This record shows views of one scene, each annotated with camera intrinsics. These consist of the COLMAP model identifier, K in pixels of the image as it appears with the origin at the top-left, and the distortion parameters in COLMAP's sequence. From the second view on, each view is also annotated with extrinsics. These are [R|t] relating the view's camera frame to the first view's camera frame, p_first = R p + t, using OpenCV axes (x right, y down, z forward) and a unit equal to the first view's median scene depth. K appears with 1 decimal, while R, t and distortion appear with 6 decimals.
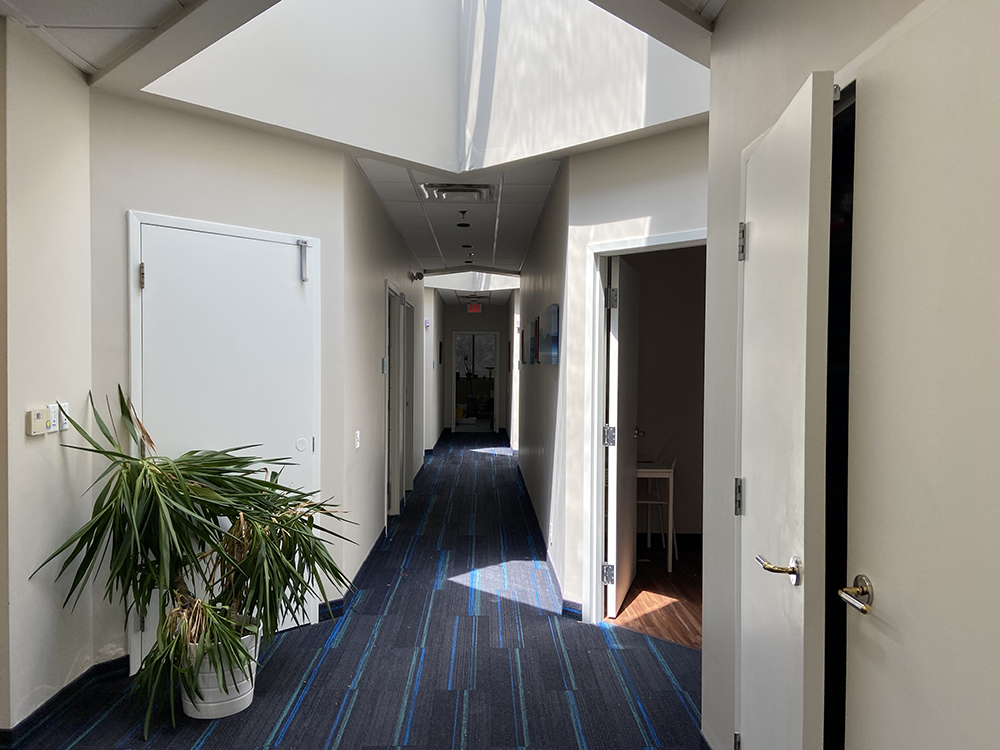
lens RADIAL K [[752.2, 0, 497.7], [0, 752.2, 381.2], [0, 0, 1]] dist [0.051854, -0.004516]
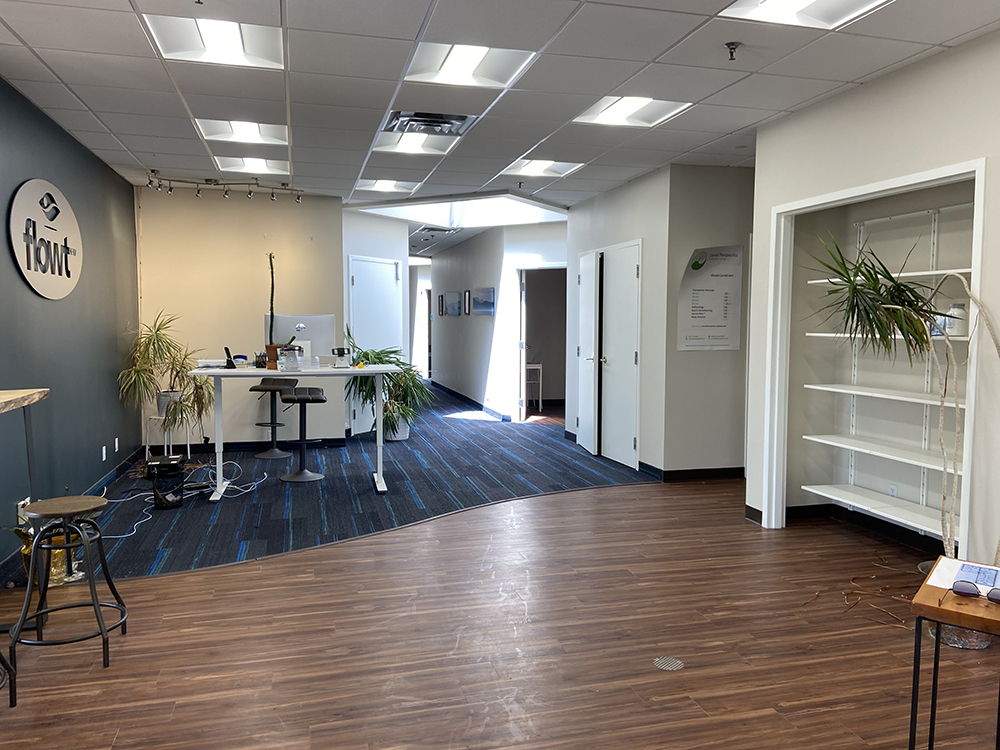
lens RADIAL K [[752.2, 0, 501.4], [0, 752.2, 377.4], [0, 0, 1]] dist [0.051854, -0.004516]
pose [[0.970092, -0.024657, 0.241480, -0.492441], [0.011060, 0.998284, 0.057500, 0.037976], [-0.242484, -0.053109, 0.968701, -1.298806]]
